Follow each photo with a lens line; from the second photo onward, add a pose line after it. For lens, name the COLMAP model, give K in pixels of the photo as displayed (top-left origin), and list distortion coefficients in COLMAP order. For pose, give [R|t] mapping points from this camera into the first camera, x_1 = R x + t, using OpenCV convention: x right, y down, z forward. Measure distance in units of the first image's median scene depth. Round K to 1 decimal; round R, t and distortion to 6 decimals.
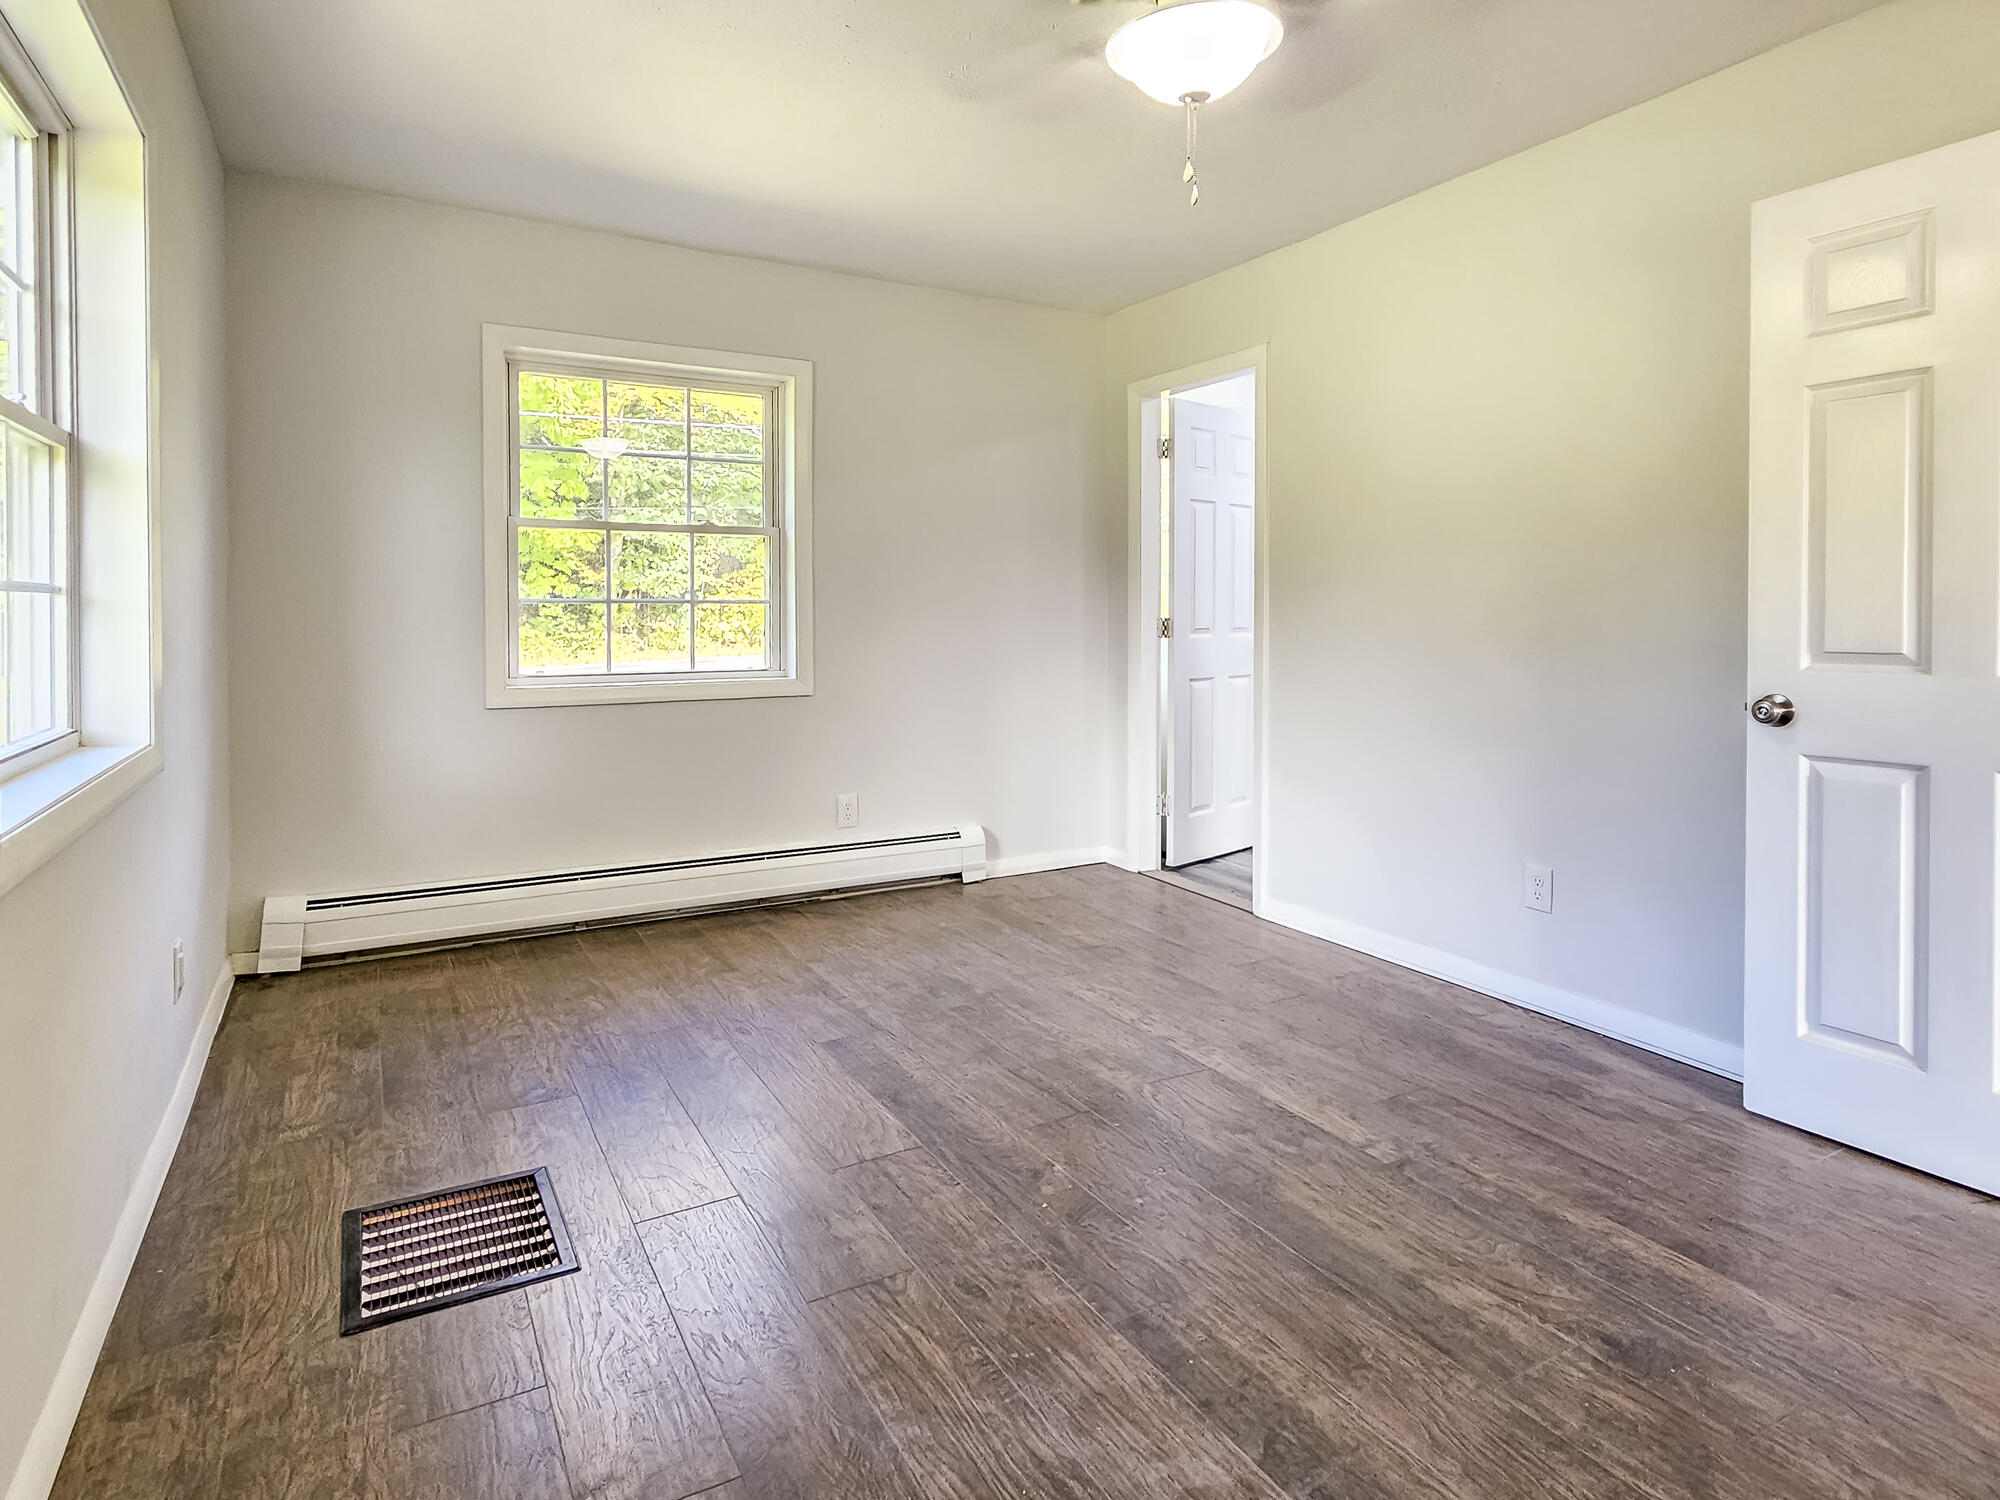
lens RADIAL K [[1120.0, 0, 996.0], [0, 1120.0, 747.4], [0, 0, 1]] dist [0.016541, 0.000185]
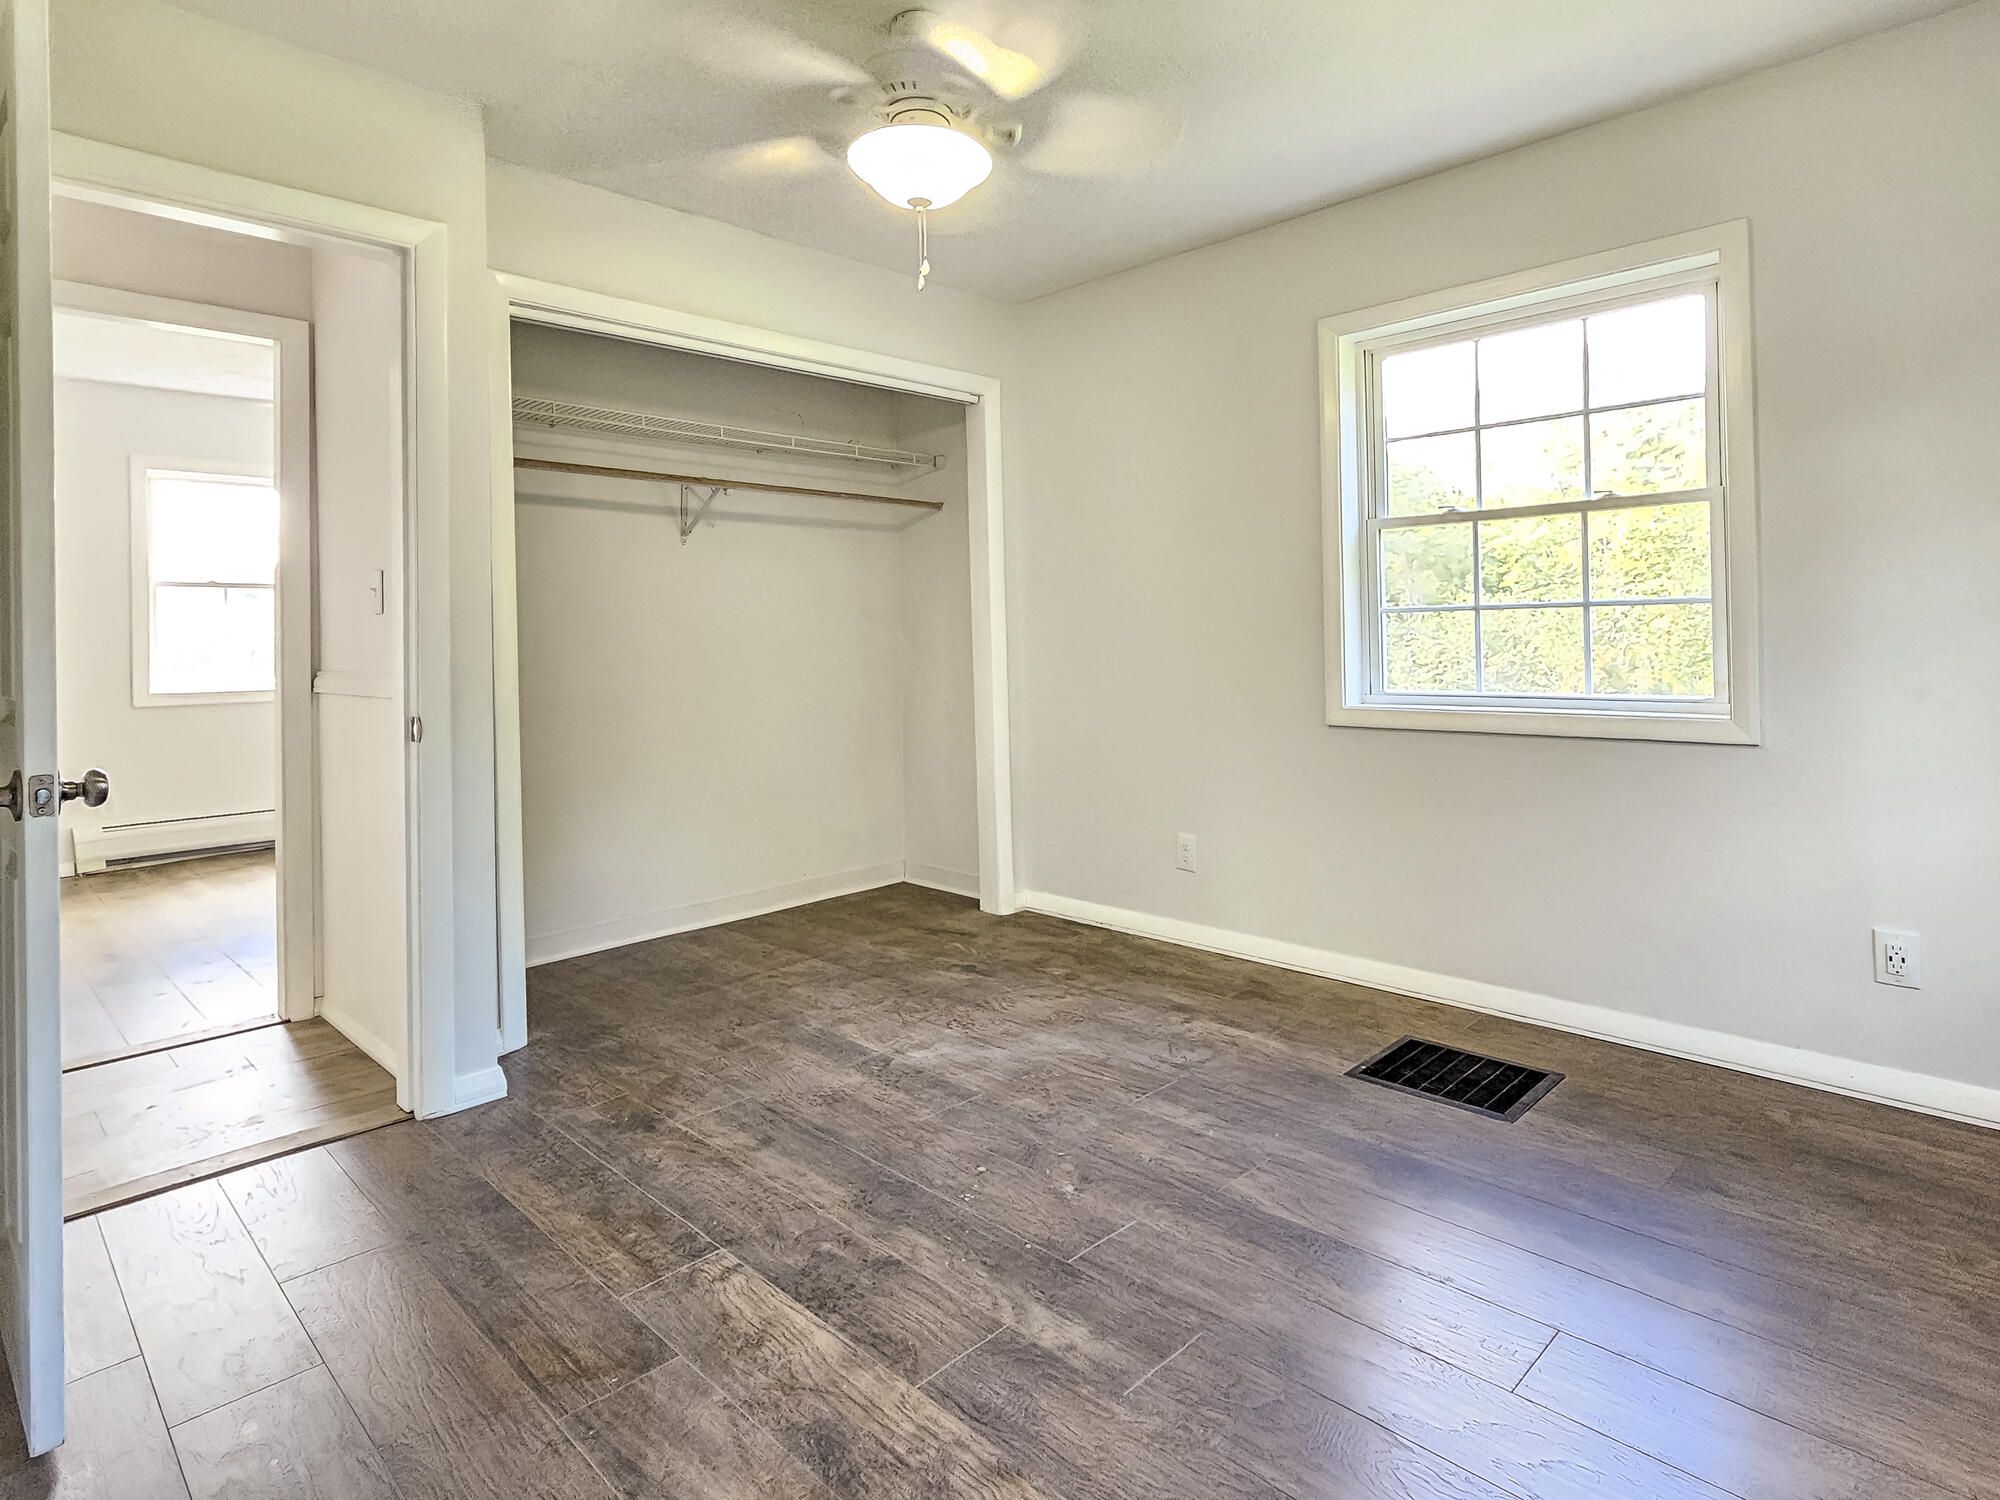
lens RADIAL K [[1077.8, 0, 1000.7], [0, 1077.8, 755.5], [0, 0, 1]] dist [-0.034964, -0.001308]
pose [[-0.964803, 0.044306, -0.259213, 0.352975], [-0.015116, 0.974731, 0.222868, -0.212241], [0.262538, 0.218942, -0.939754, 1.854146]]
